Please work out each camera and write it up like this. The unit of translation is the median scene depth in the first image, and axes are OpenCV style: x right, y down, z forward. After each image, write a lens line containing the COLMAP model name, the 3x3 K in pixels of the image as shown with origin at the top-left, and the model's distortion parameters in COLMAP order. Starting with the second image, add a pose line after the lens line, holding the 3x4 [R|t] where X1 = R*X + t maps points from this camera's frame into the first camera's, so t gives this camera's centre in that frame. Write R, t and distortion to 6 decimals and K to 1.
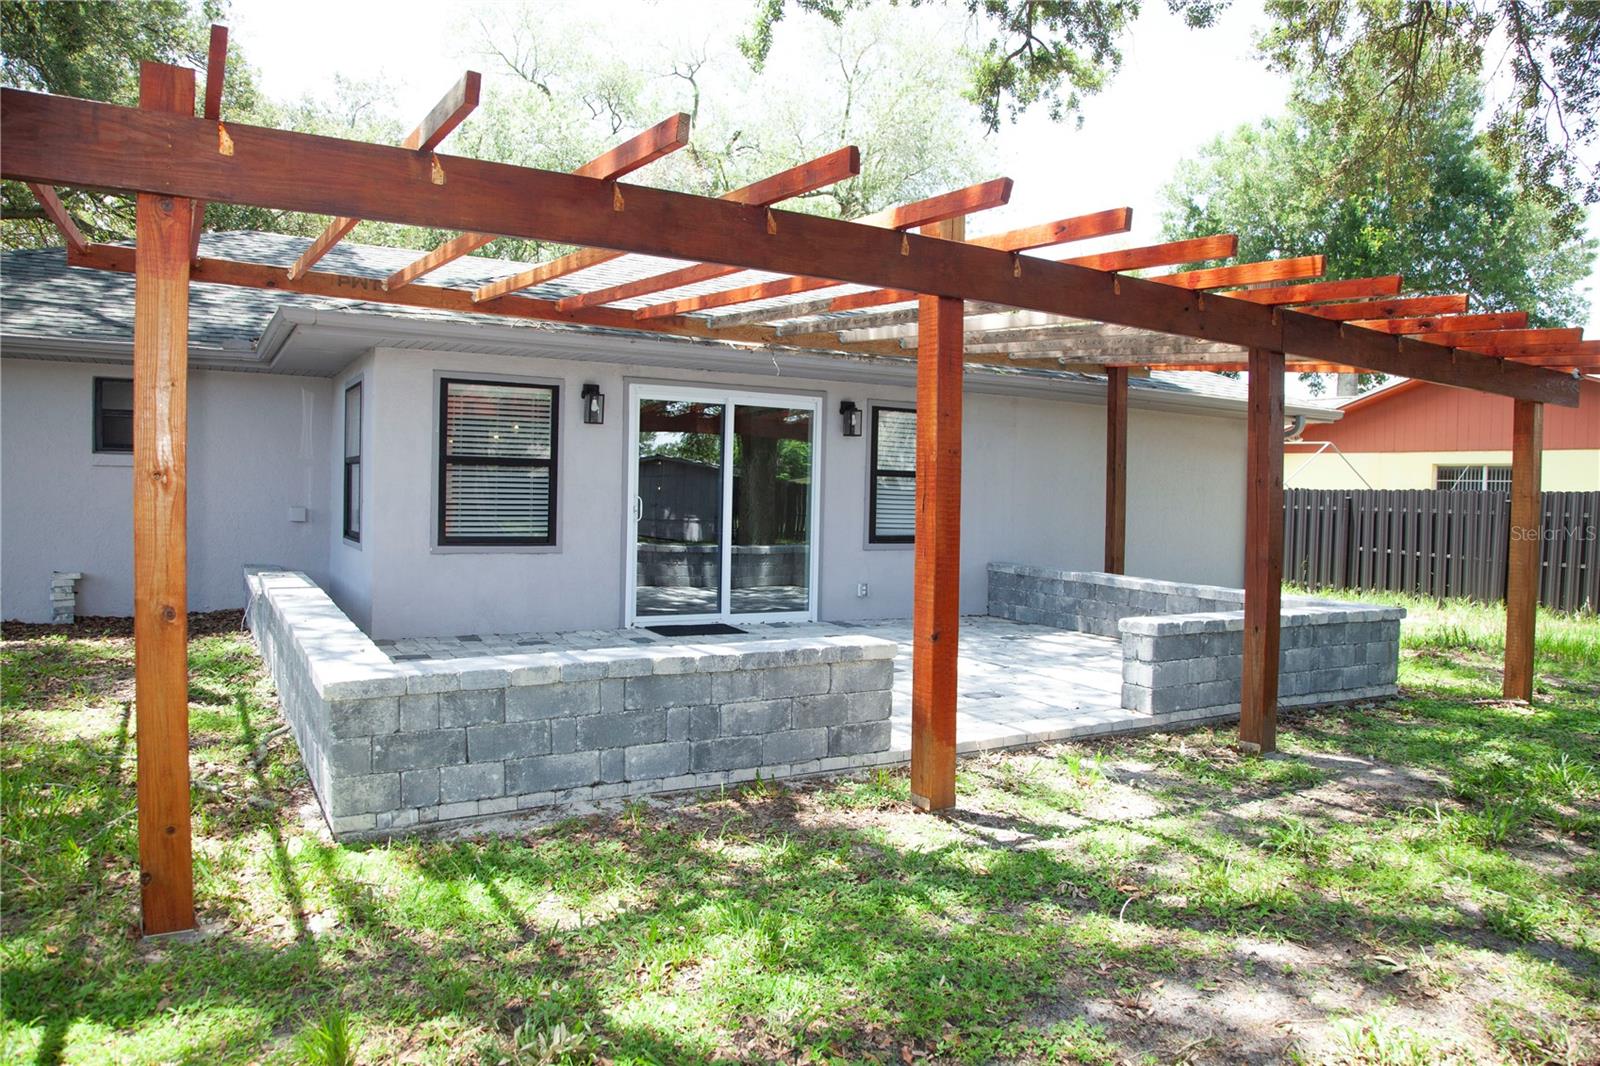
lens RADIAL K [[1096.3, 0, 824.4], [0, 1096.3, 538.4], [0, 0, 1]] dist [-0.124256, 0.070999]
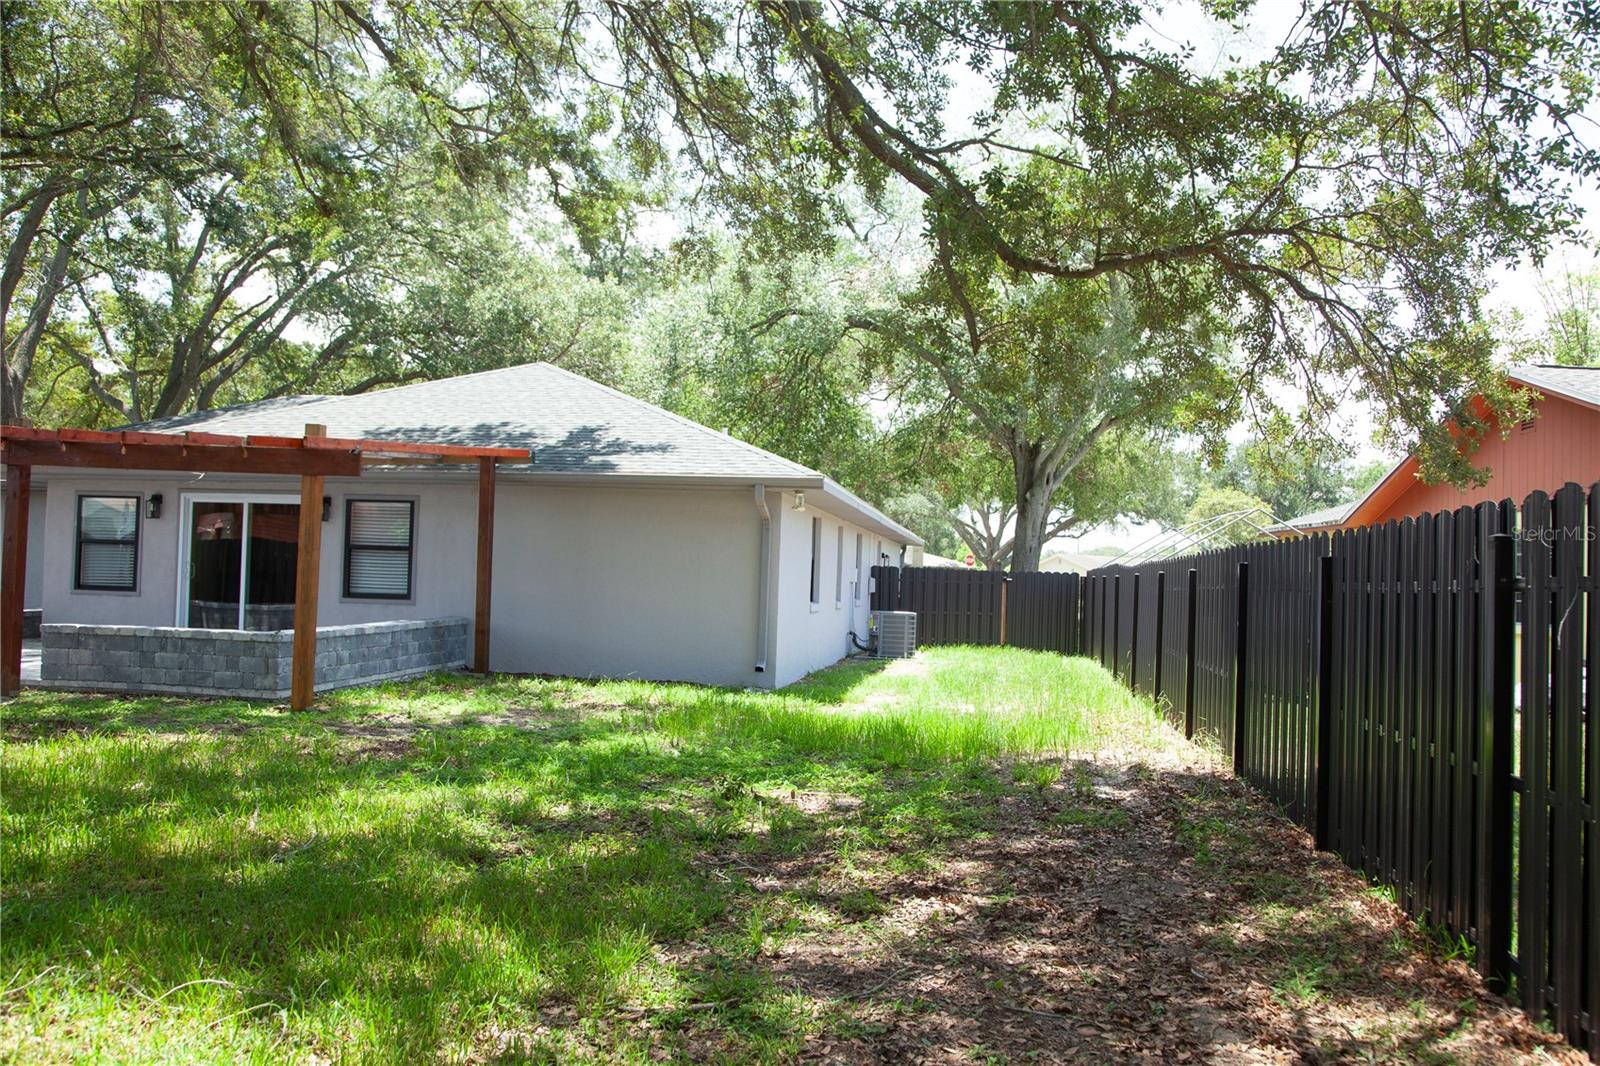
lens RADIAL K [[1322.3, 0, 845.7], [0, 1322.3, 541.6], [0, 0, 1]] dist [-0.070711, 0.102317]
pose [[0.767314, -0.019691, -0.640970, 2.047082], [-0.036228, 0.996601, -0.073986, 0.042707], [0.640248, 0.079992, 0.763992, 0.172538]]
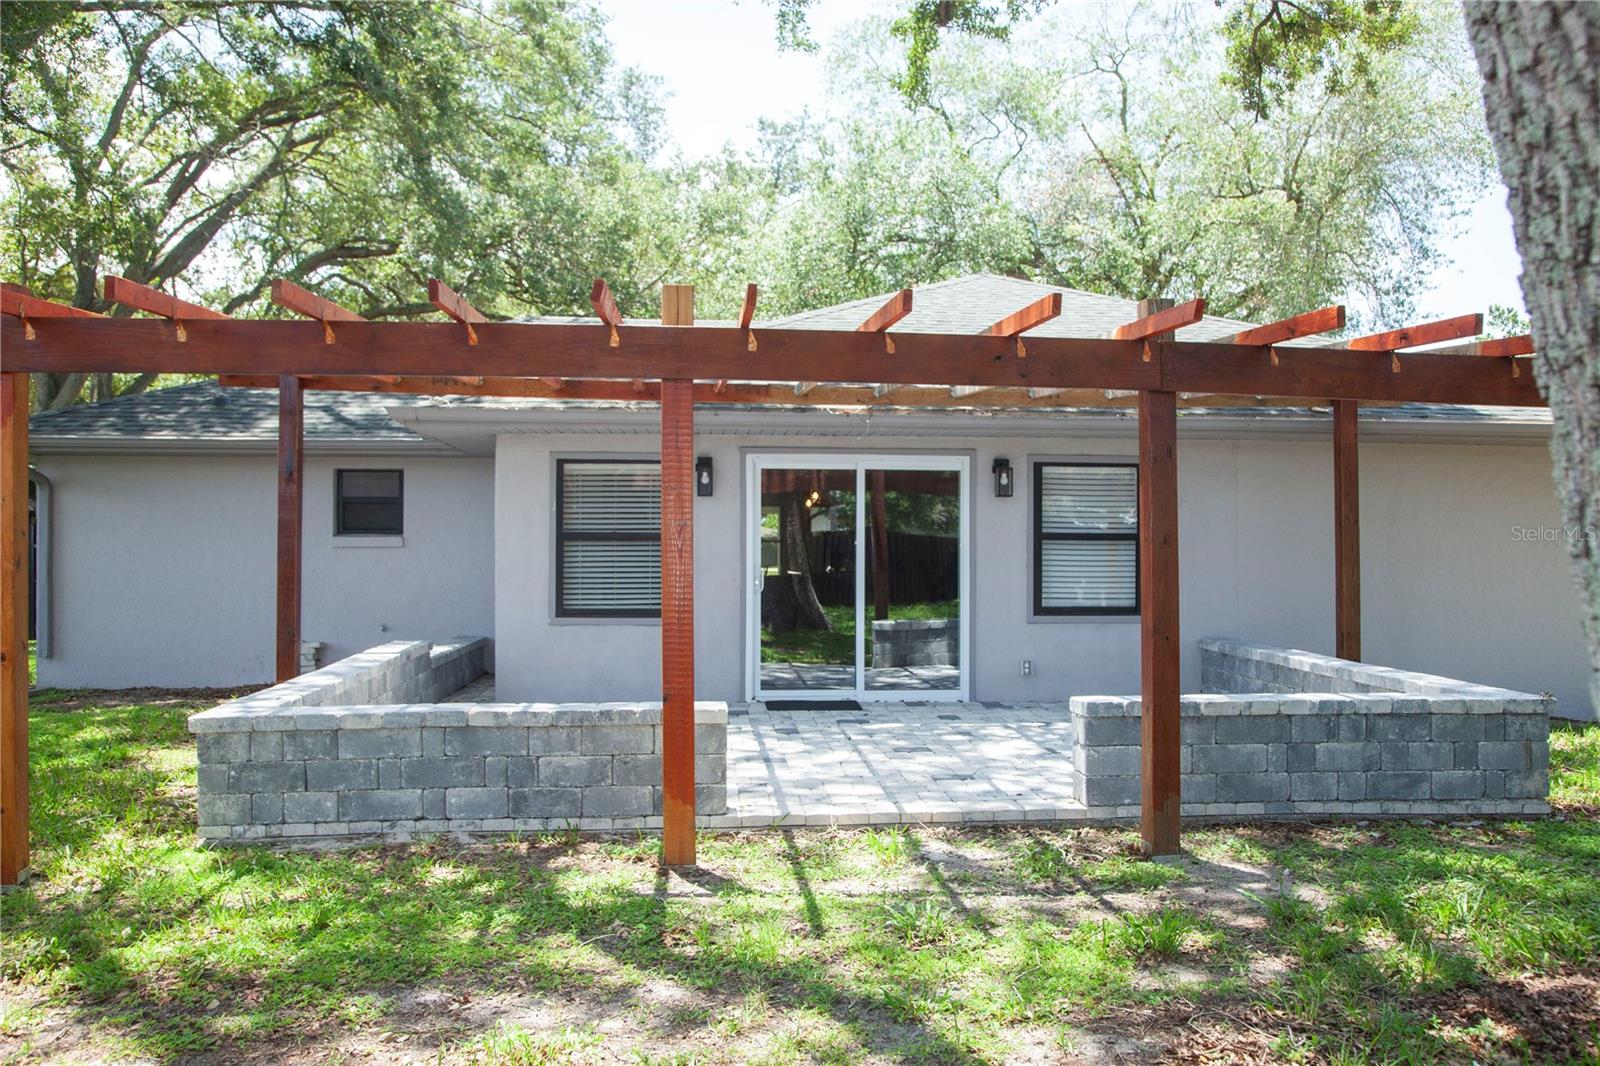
lens RADIAL K [[1322.3, 0, 845.7], [0, 1322.3, 541.6], [0, 0, 1]] dist [-0.070711, 0.102317]
pose [[0.906633, -0.025111, -0.421171, 0.457490], [0.001528, 0.998416, -0.056237, 0.005972], [0.421916, 0.050343, 0.905236, -0.052599]]
